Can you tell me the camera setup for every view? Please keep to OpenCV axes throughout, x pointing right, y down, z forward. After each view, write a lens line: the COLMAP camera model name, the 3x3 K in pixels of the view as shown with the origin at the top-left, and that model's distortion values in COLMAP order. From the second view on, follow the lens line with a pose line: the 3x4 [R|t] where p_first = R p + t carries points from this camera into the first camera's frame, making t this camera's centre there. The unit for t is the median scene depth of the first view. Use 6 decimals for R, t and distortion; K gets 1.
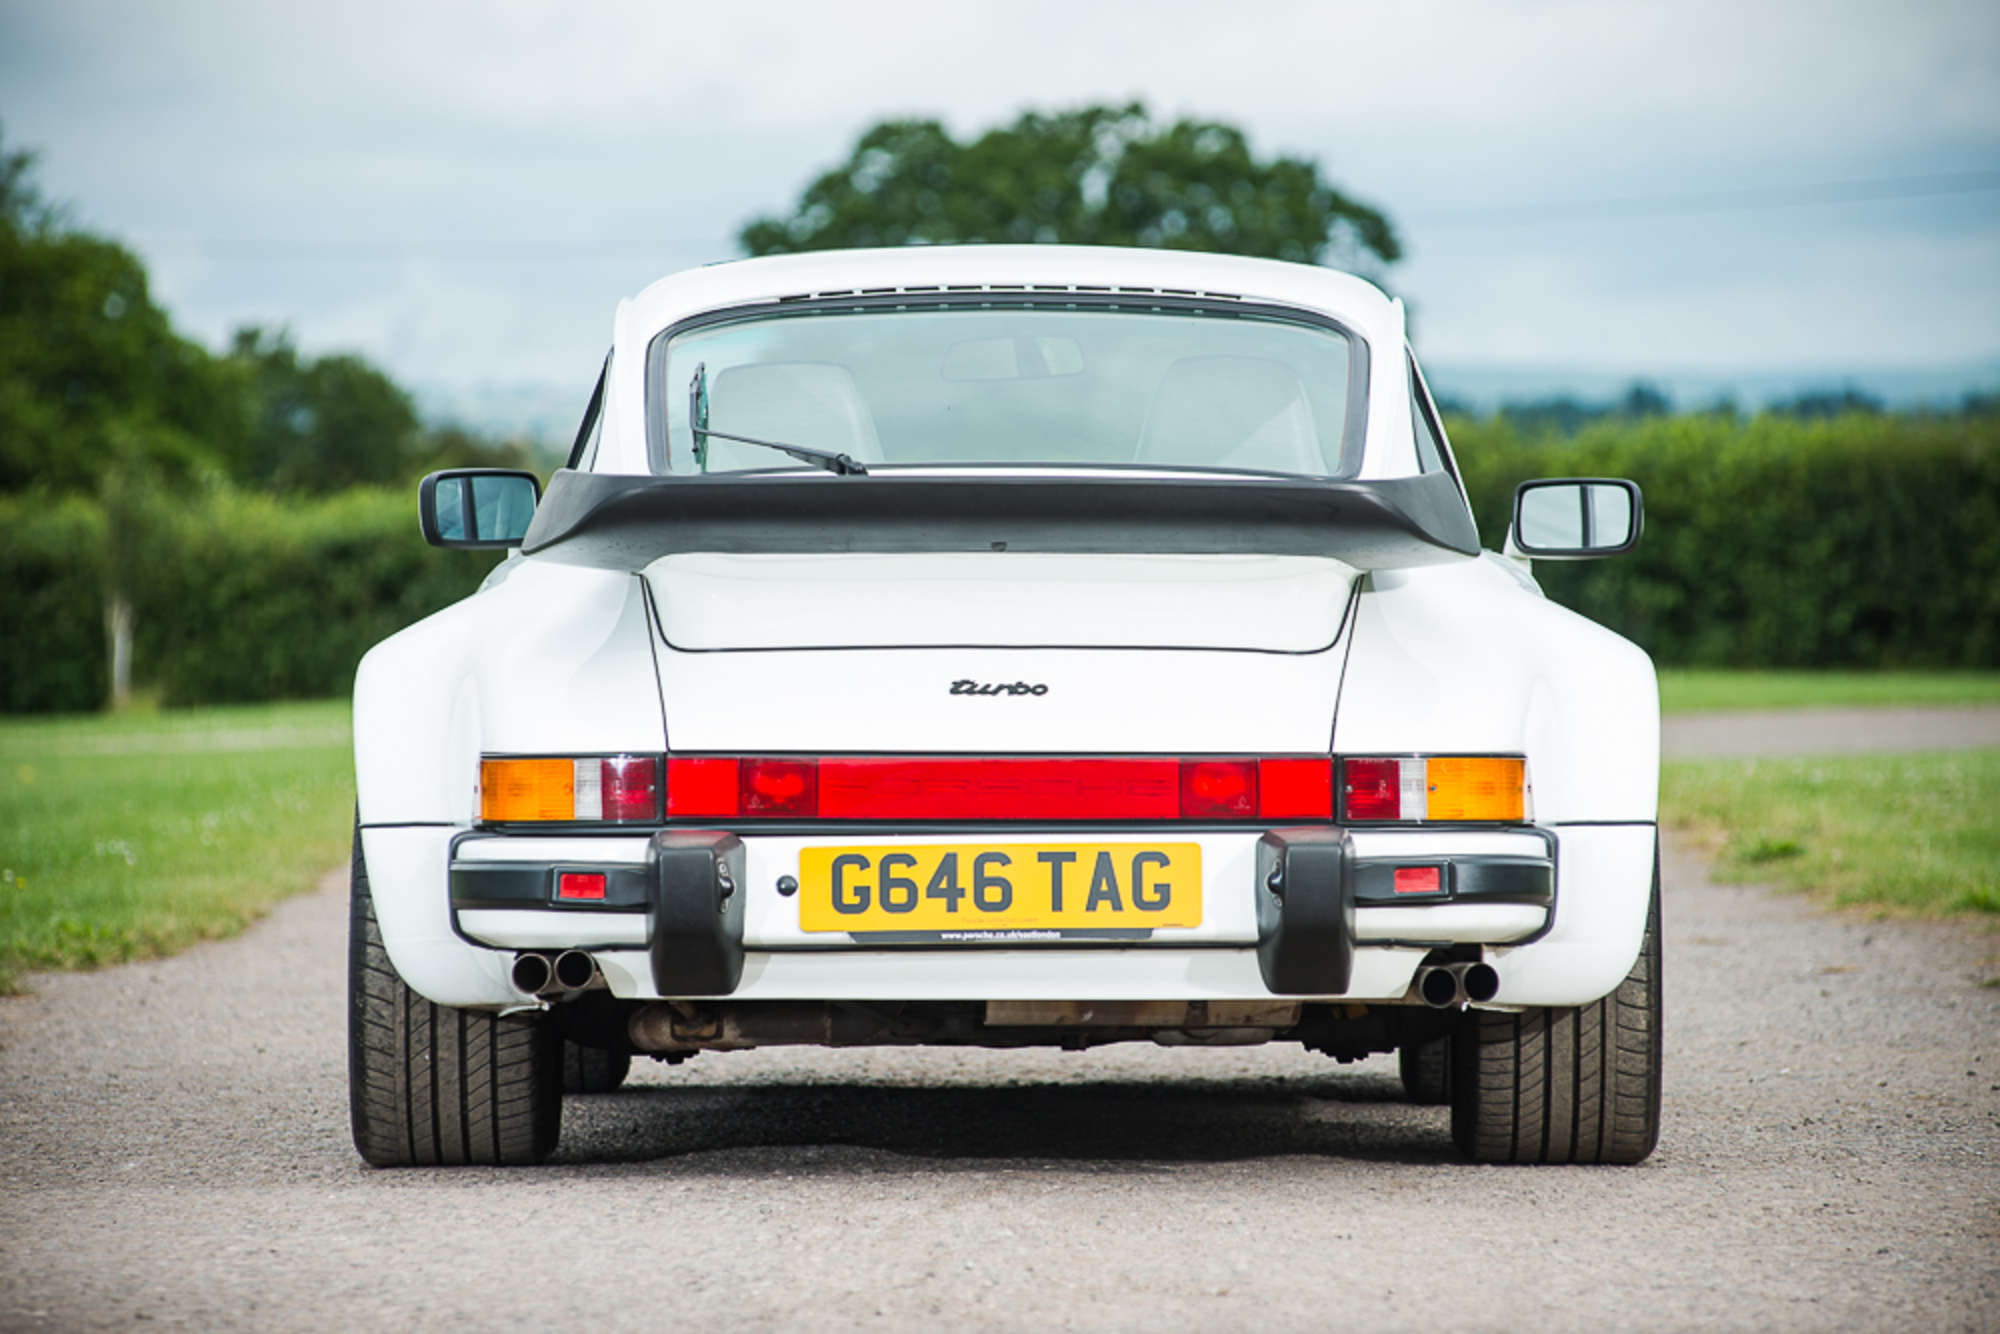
lens RADIAL K [[11402.0, 0, 1000.0], [0, 11402.0, 667.0], [0, 0, 1]] dist [2.275114, 24.095465]
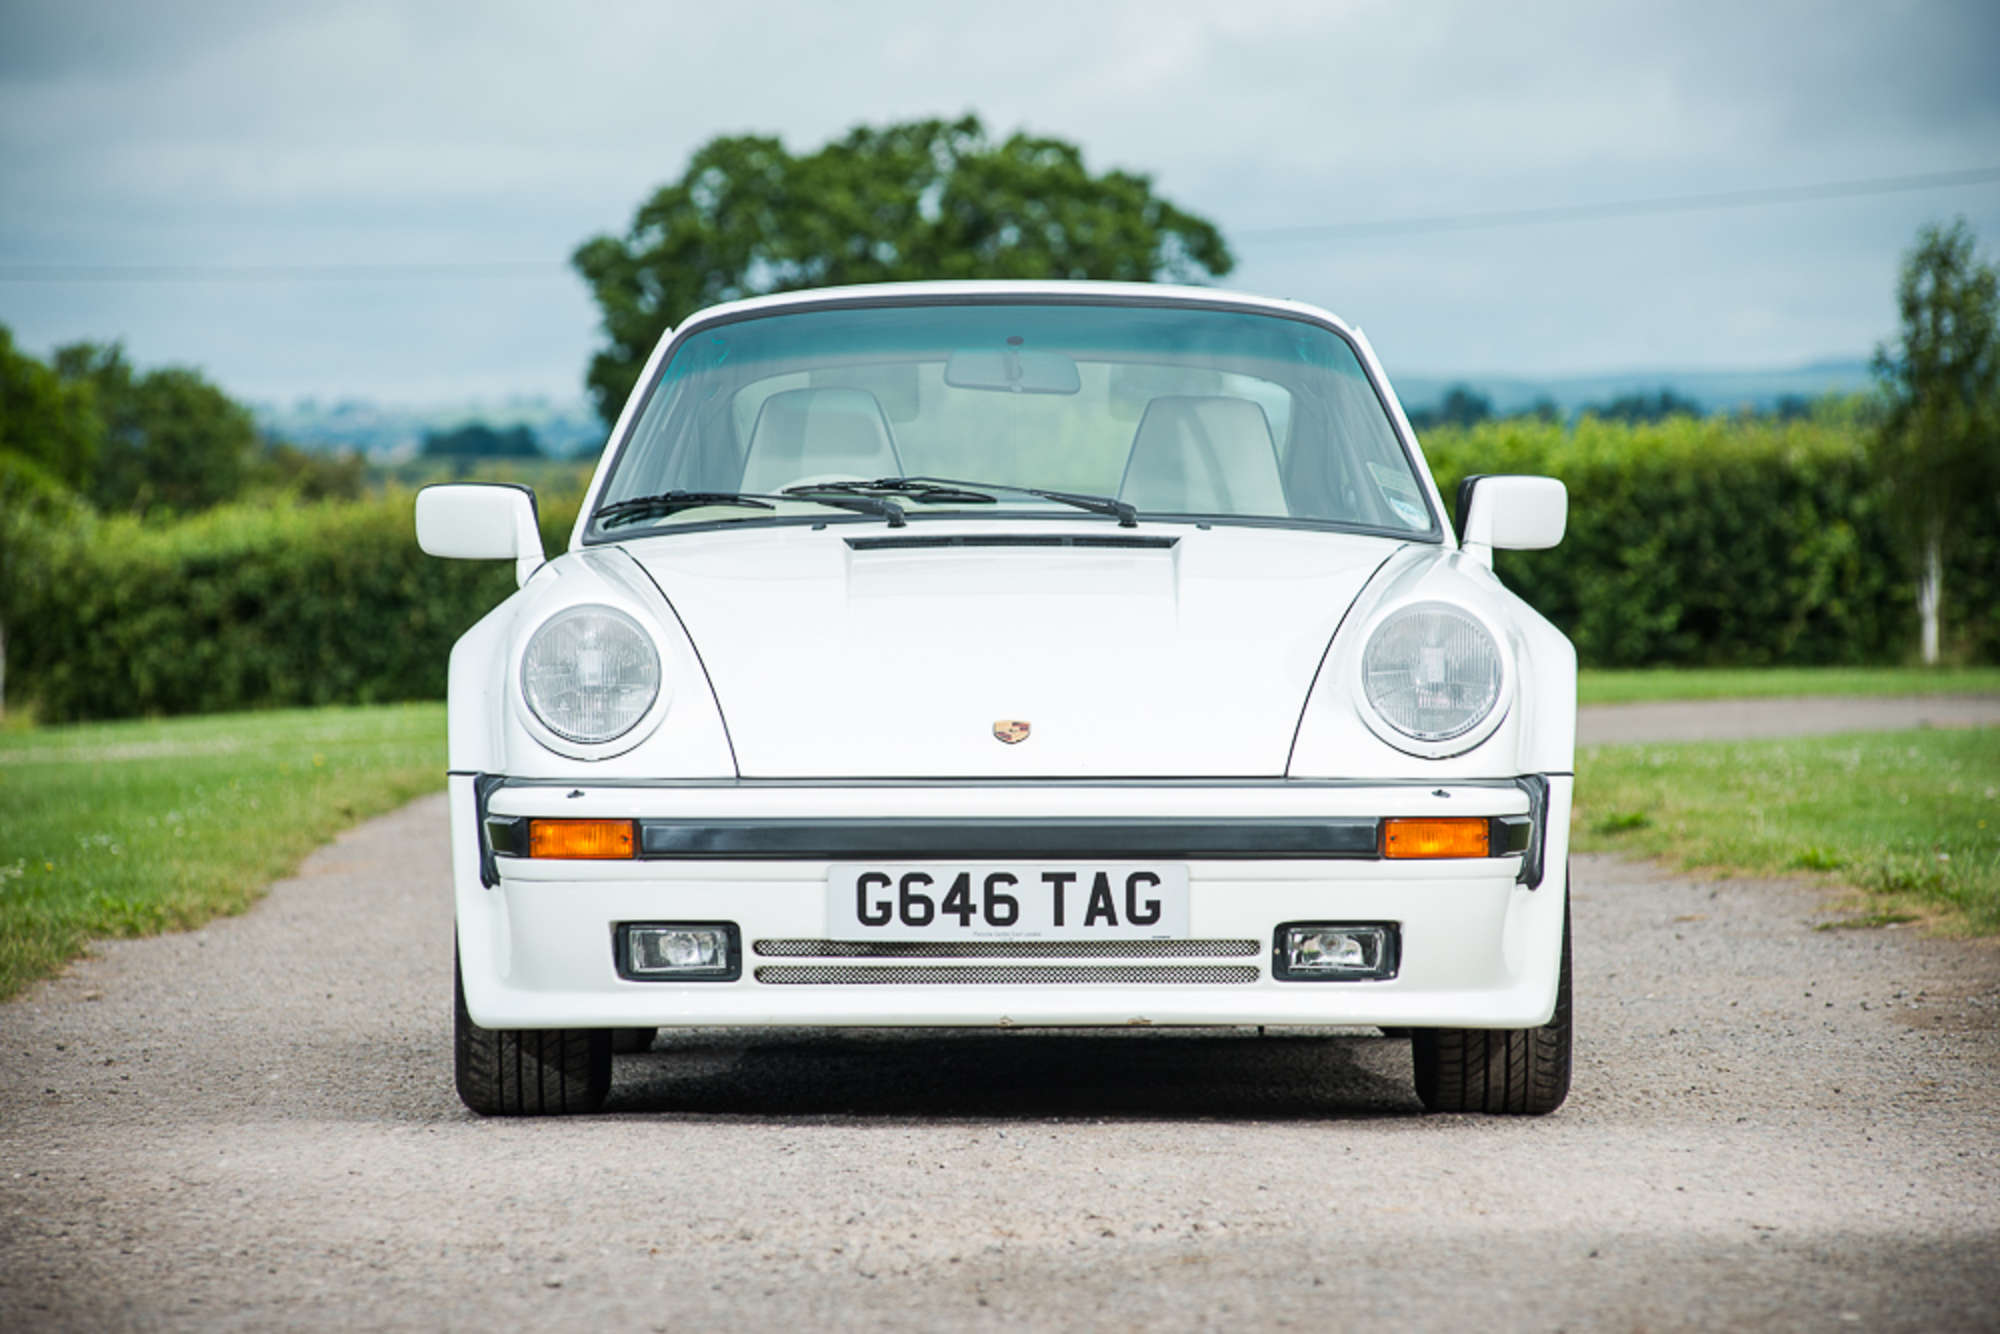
lens RADIAL K [[11402.0, 0, 1000.0], [0, 11402.0, 667.0], [0, 0, 1]] dist [2.275114, 24.095465]
pose [[0.999828, -0.010613, 0.015229, -0.011421], [0.010626, 0.999943, -0.000820, 0.001606], [-0.015219, 0.000981, 0.999884, -0.121522]]
